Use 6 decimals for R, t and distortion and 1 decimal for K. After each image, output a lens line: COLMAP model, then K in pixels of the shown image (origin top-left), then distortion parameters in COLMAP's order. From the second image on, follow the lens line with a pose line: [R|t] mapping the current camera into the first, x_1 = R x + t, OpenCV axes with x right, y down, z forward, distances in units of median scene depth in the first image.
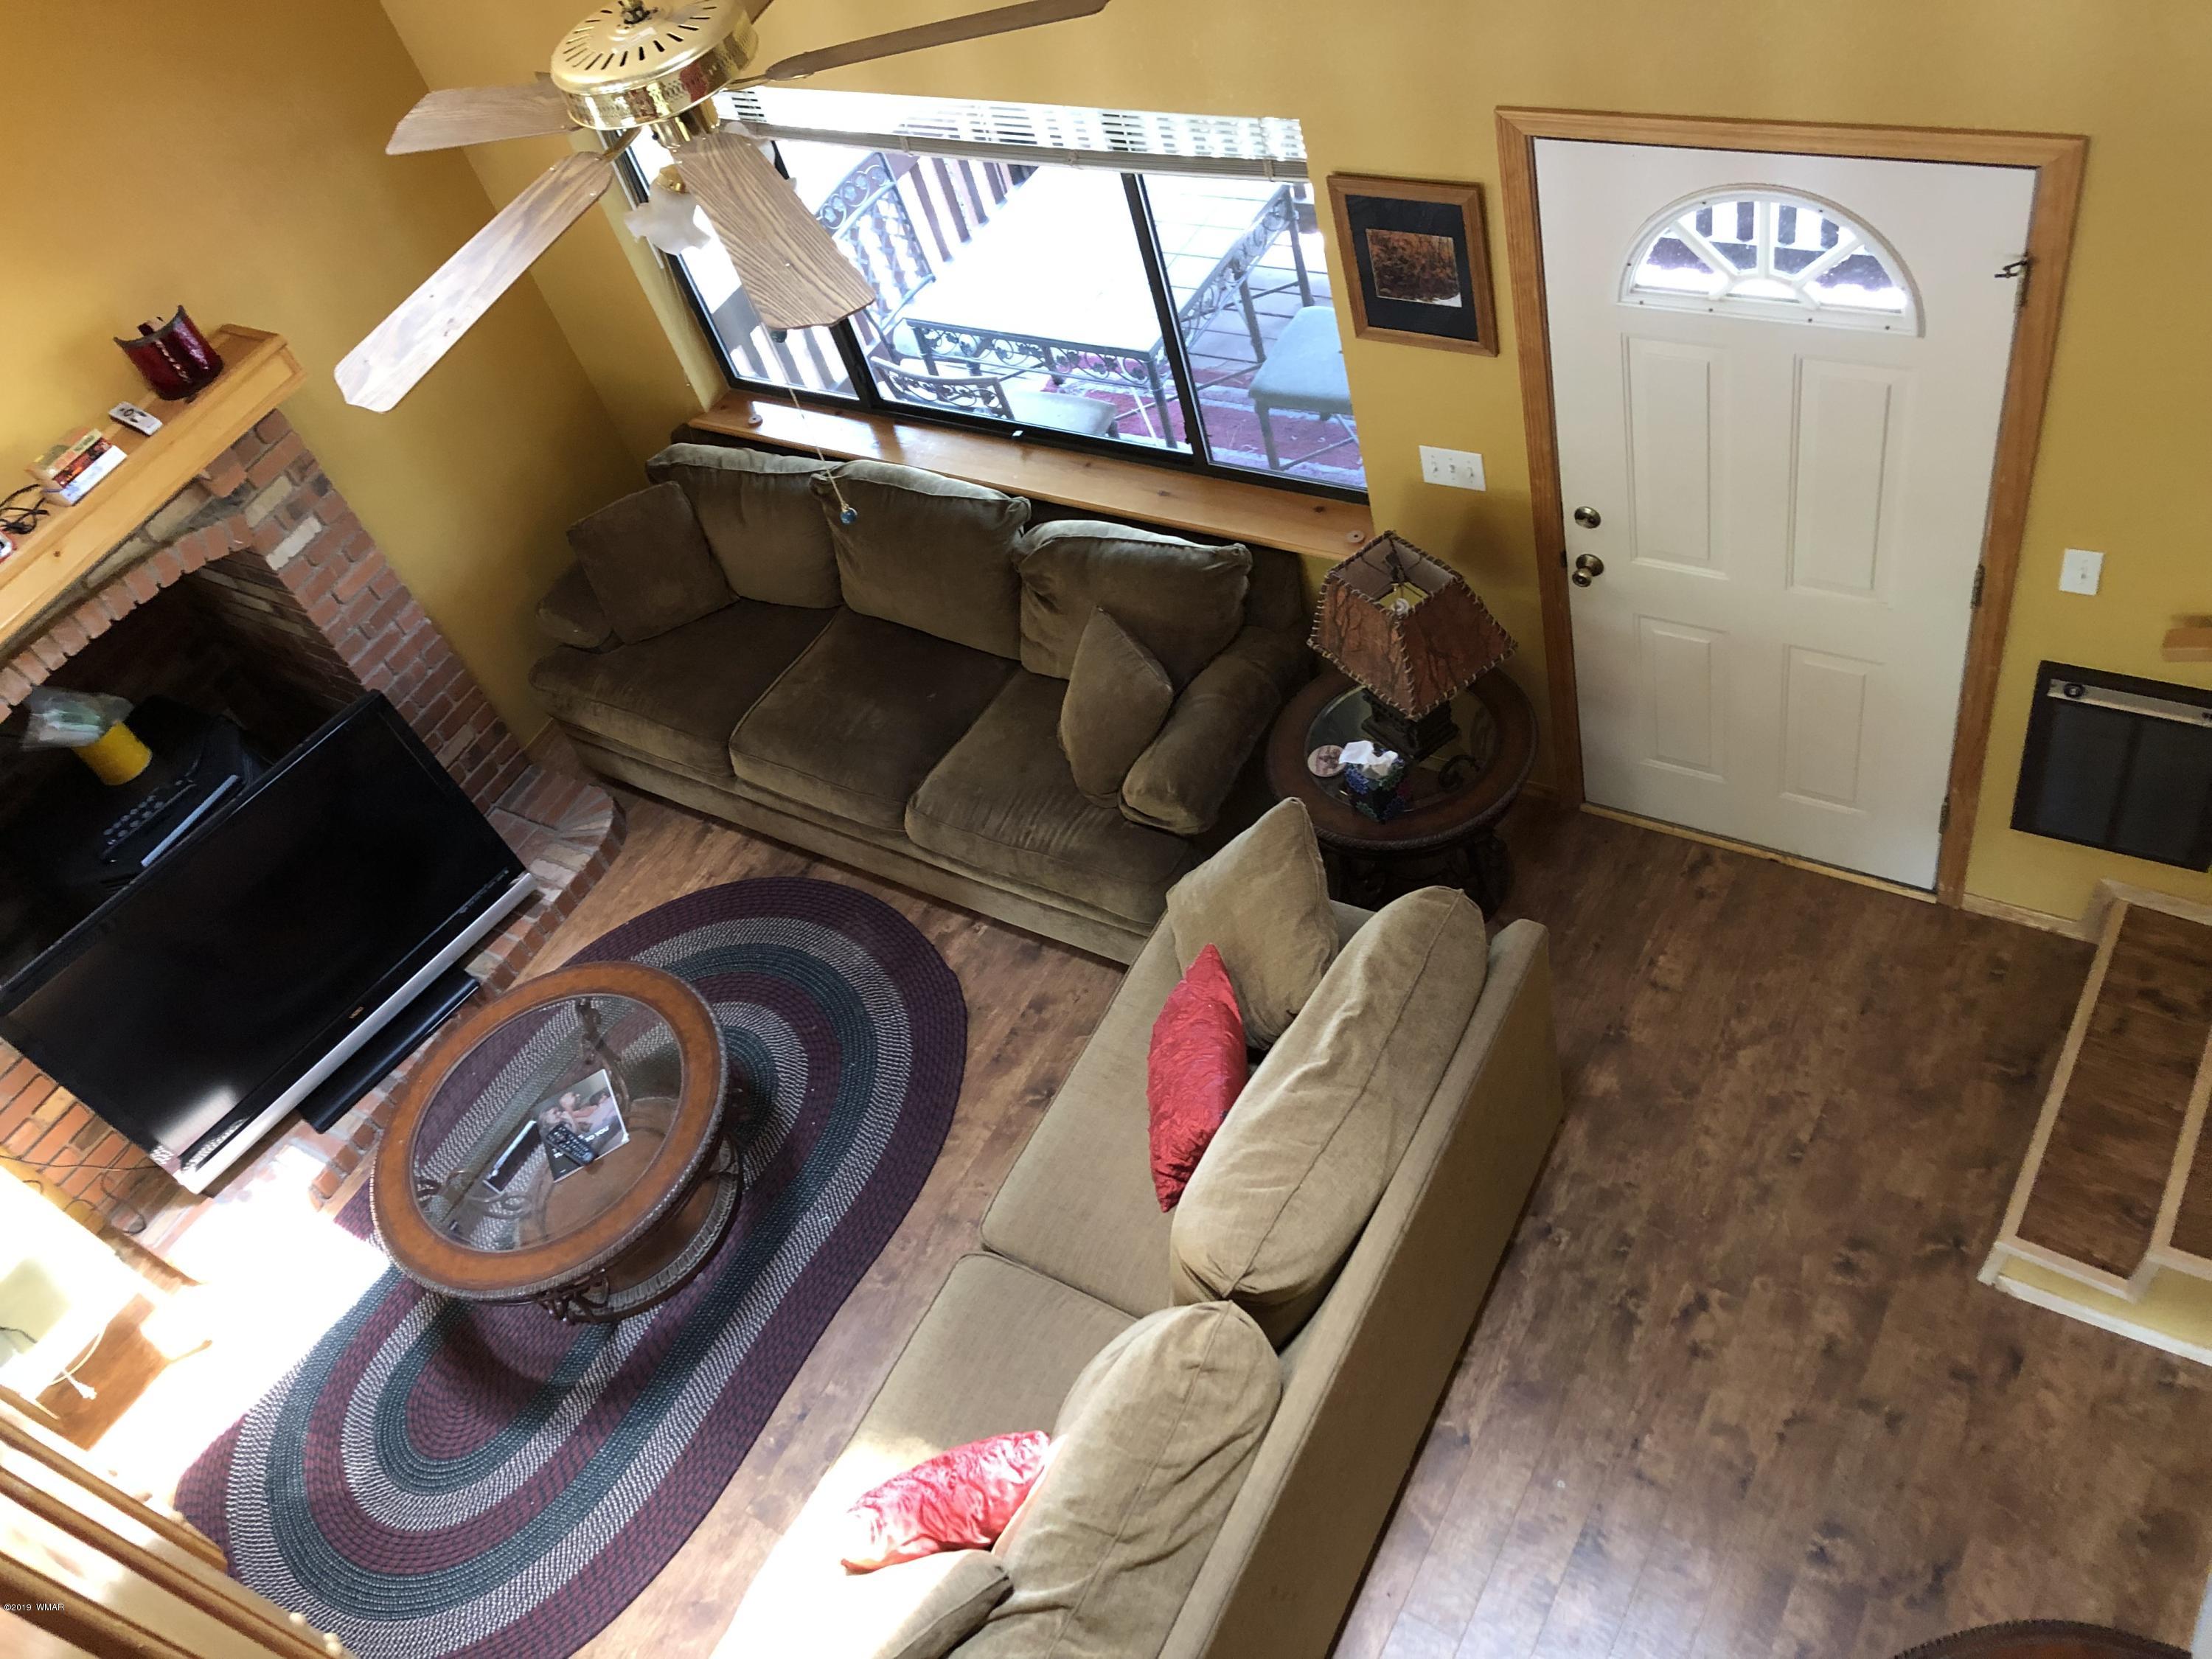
lens RADIAL K [[1805.1, 0, 1080.1], [0, 1805.1, 810.8], [0, 0, 1]] dist [0.042447, -0.049541]
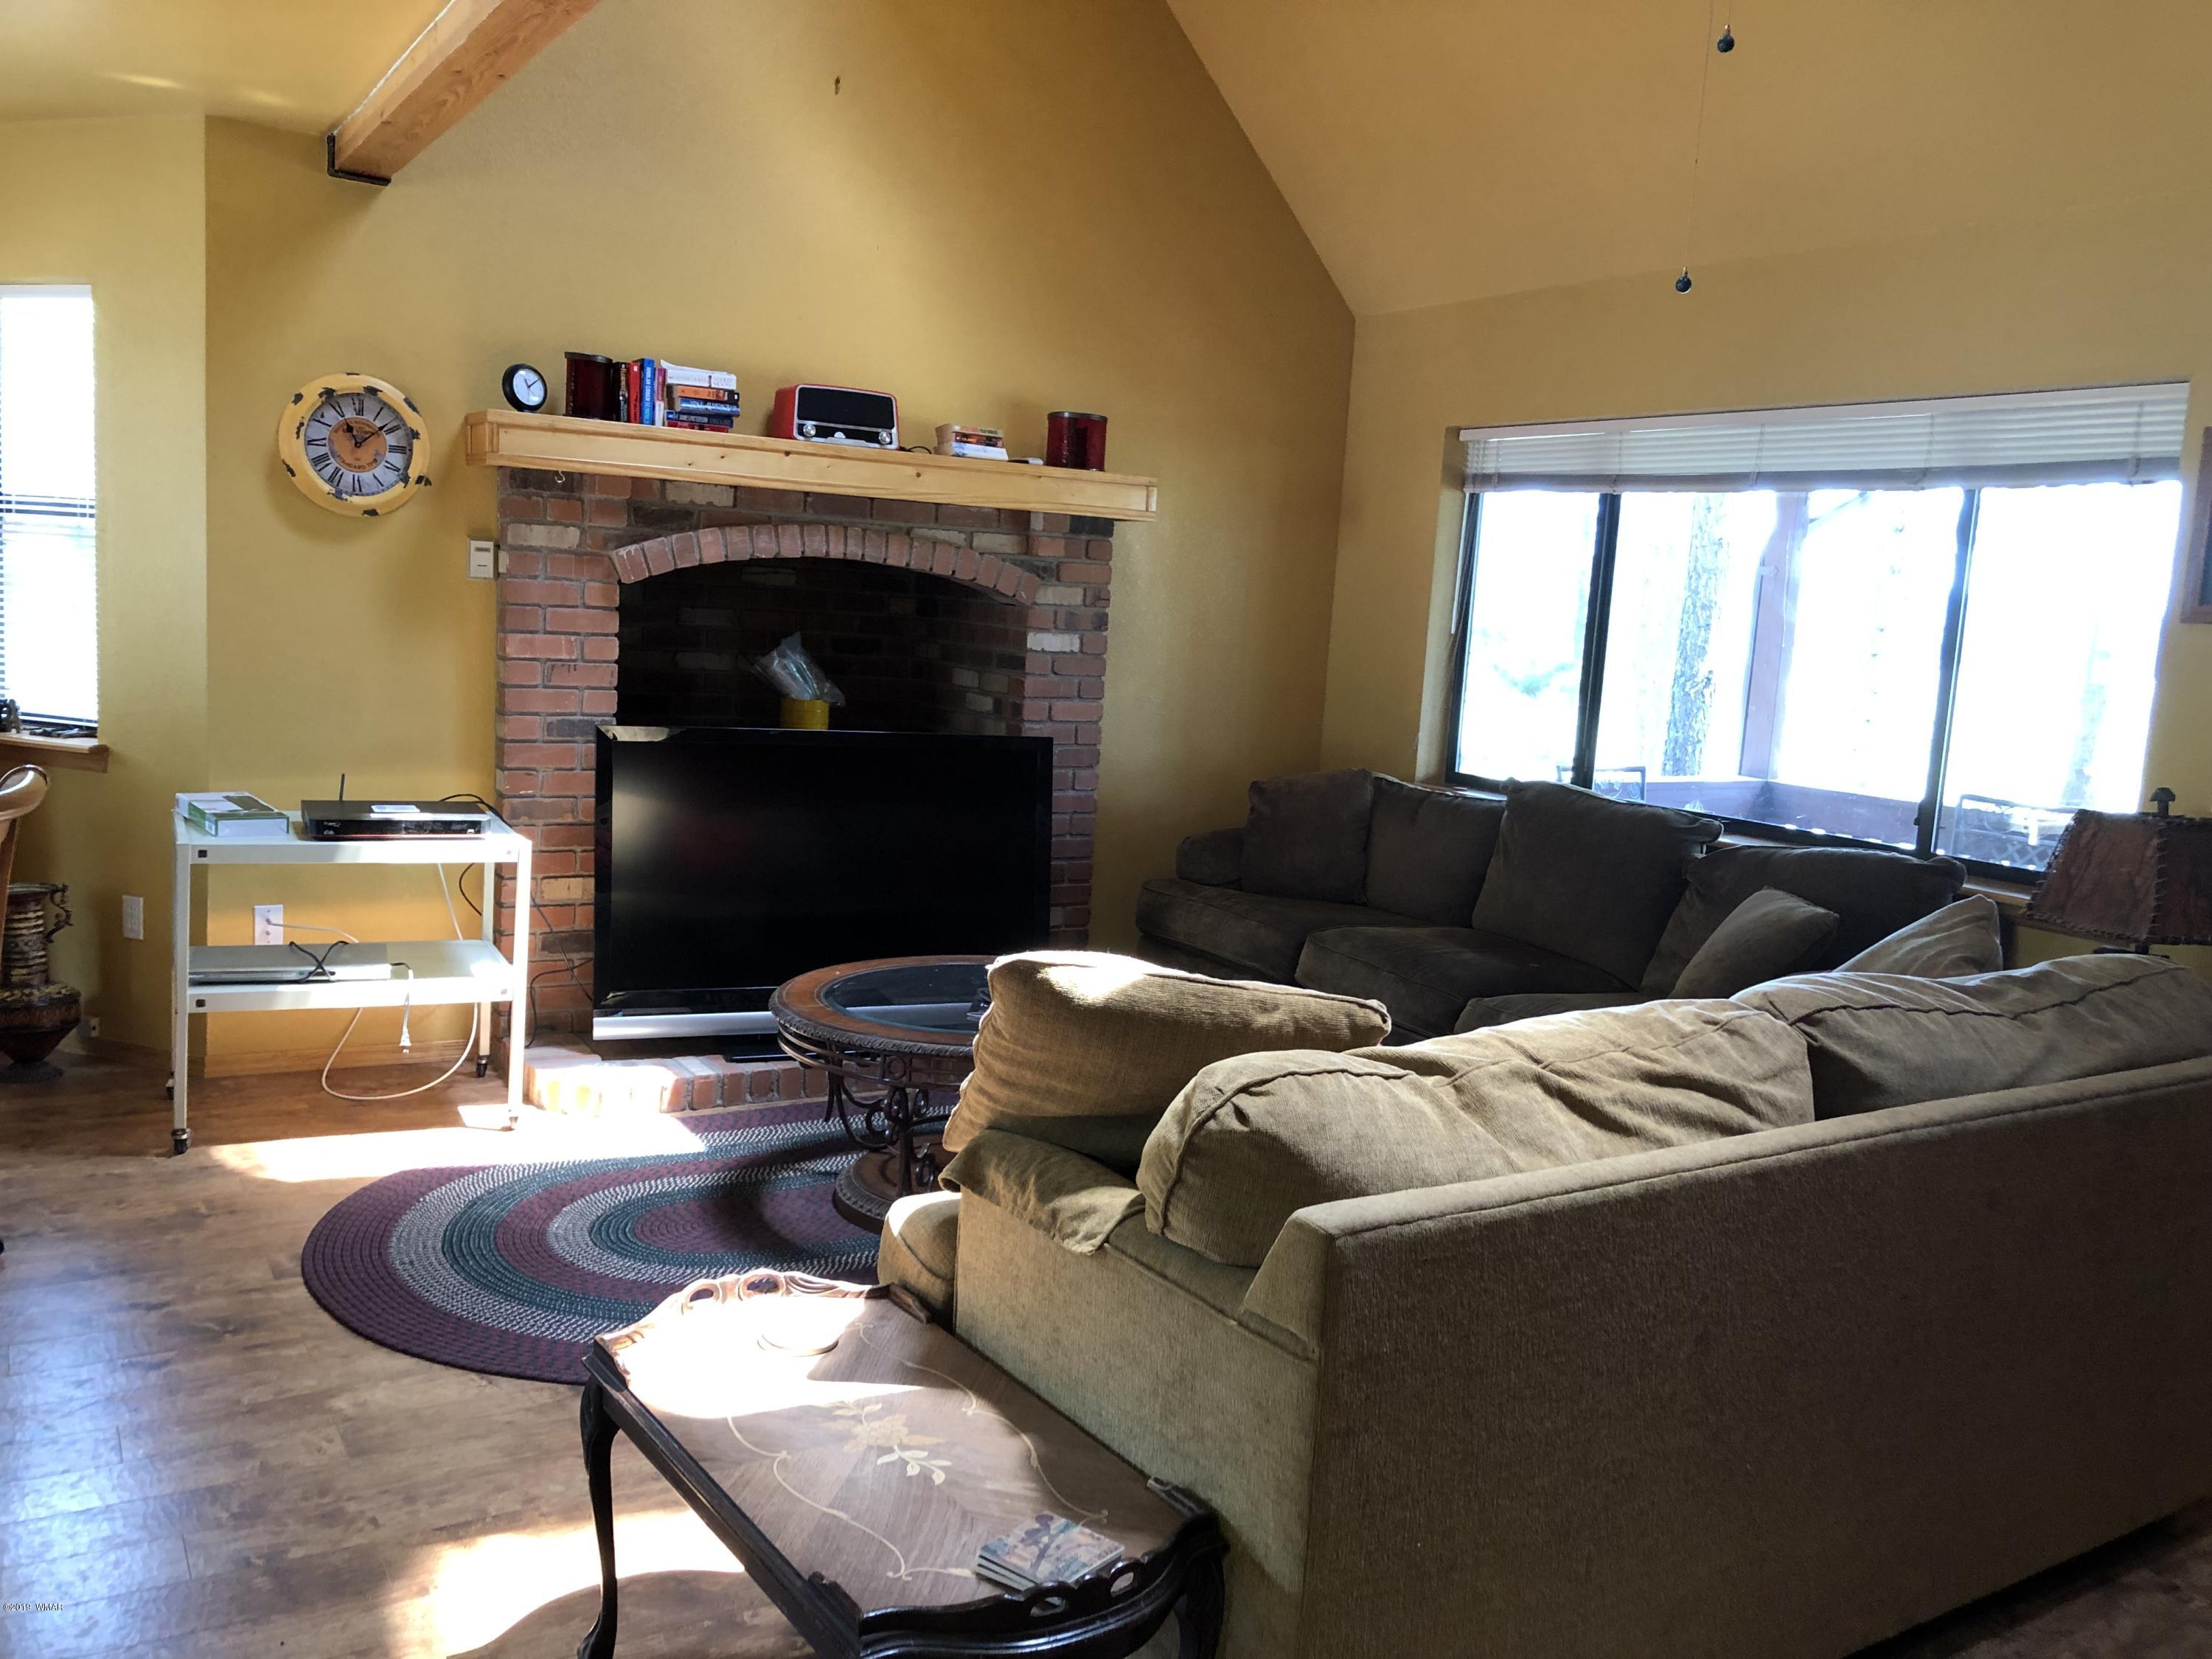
lens RADIAL K [[1805.1, 0, 1119.1], [0, 1805.1, 826.6], [0, 0, 1]] dist [0.042447, -0.049541]
pose [[0.846784, 0.362568, -0.389231, 0.085221], [-0.525794, 0.681387, -0.509169, 0.556663], [0.080609, 0.635812, 0.767623, 0.269582]]
